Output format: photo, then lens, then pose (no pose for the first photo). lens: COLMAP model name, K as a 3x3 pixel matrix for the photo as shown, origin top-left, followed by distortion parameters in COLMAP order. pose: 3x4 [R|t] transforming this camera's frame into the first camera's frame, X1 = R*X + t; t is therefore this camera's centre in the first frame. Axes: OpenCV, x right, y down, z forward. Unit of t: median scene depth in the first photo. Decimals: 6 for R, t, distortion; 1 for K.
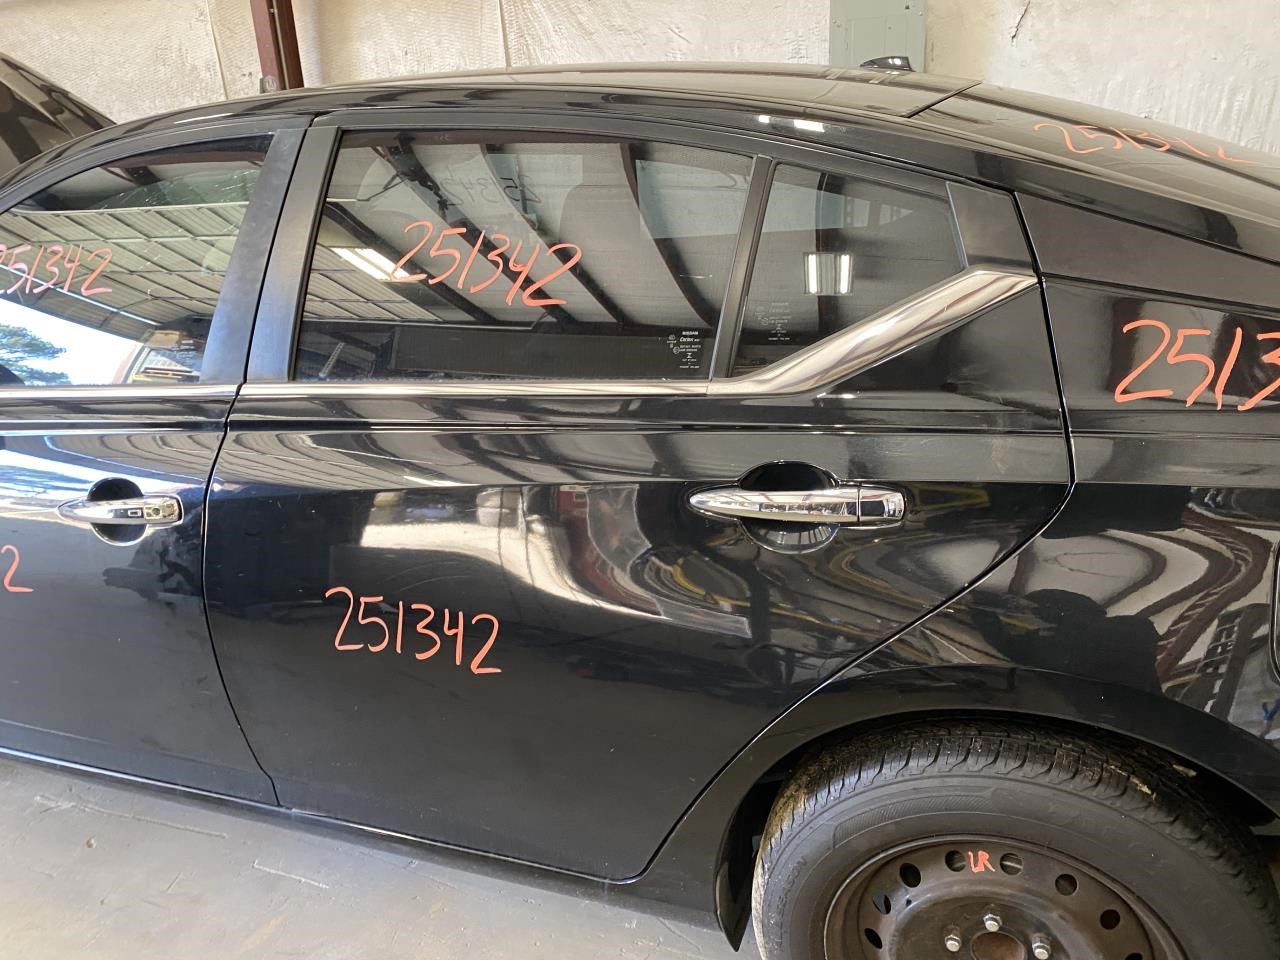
lens RADIAL K [[979.0, 0, 640.0], [0, 979.0, 480.0], [0, 0, 1]] dist [0.022878, -0.006186]
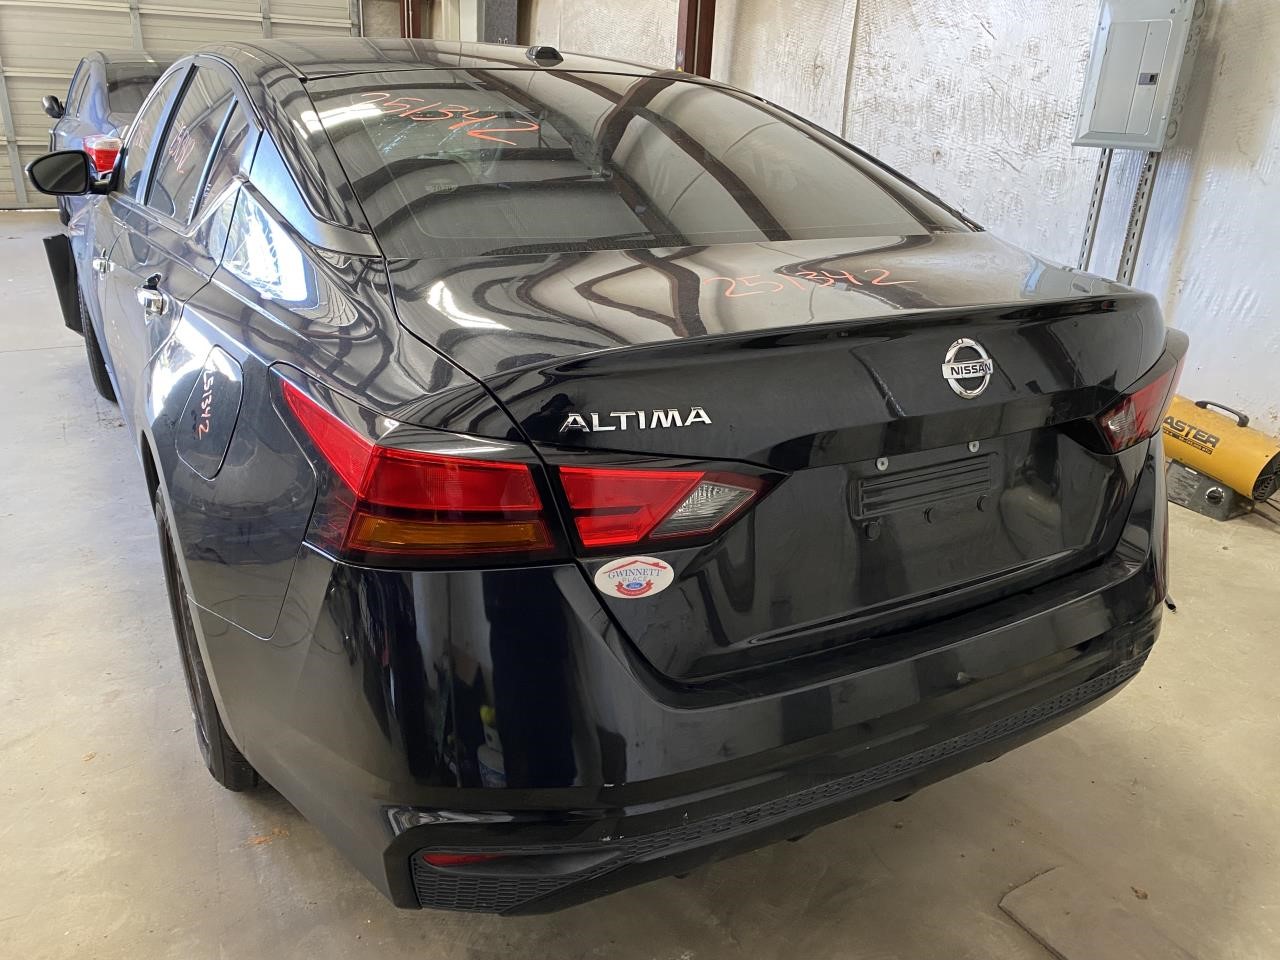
lens RADIAL K [[979.0, 0, 640.0], [0, 979.0, 480.0], [0, 0, 1]] dist [0.022878, -0.006186]
pose [[0.773039, 0.307216, -0.555003, 0.448910], [-0.297745, 0.948265, 0.110185, -0.029586], [0.560141, 0.080072, 0.824518, 0.025194]]
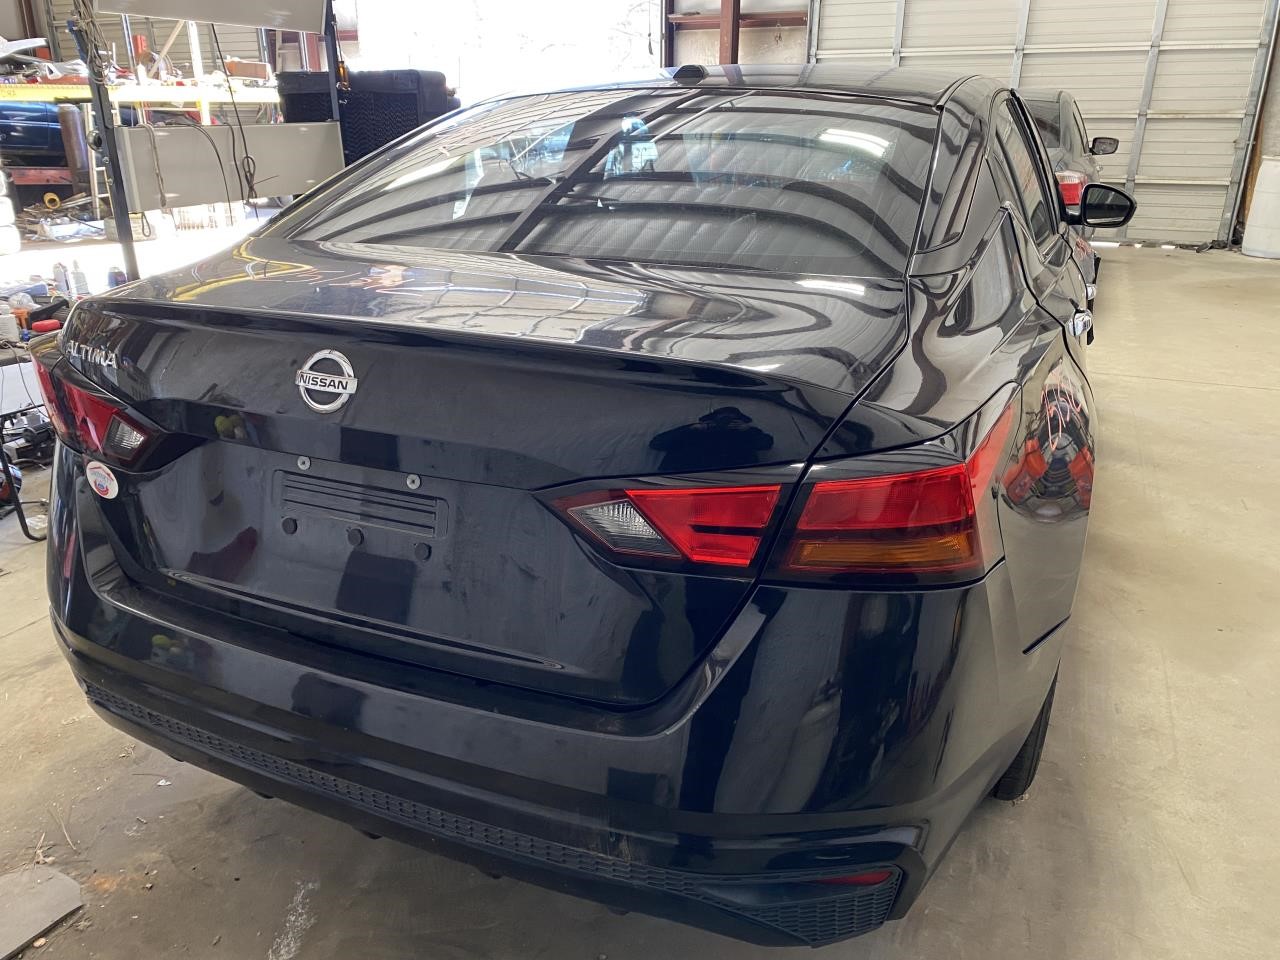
lens RADIAL K [[979.0, 0, 640.0], [0, 979.0, 480.0], [0, 0, 1]] dist [0.022878, -0.006186]
pose [[-0.048515, 0.403490, -0.913697, 0.608750], [-0.357186, 0.847273, 0.393123, -0.173236], [0.932772, 0.345432, 0.103015, 0.380109]]
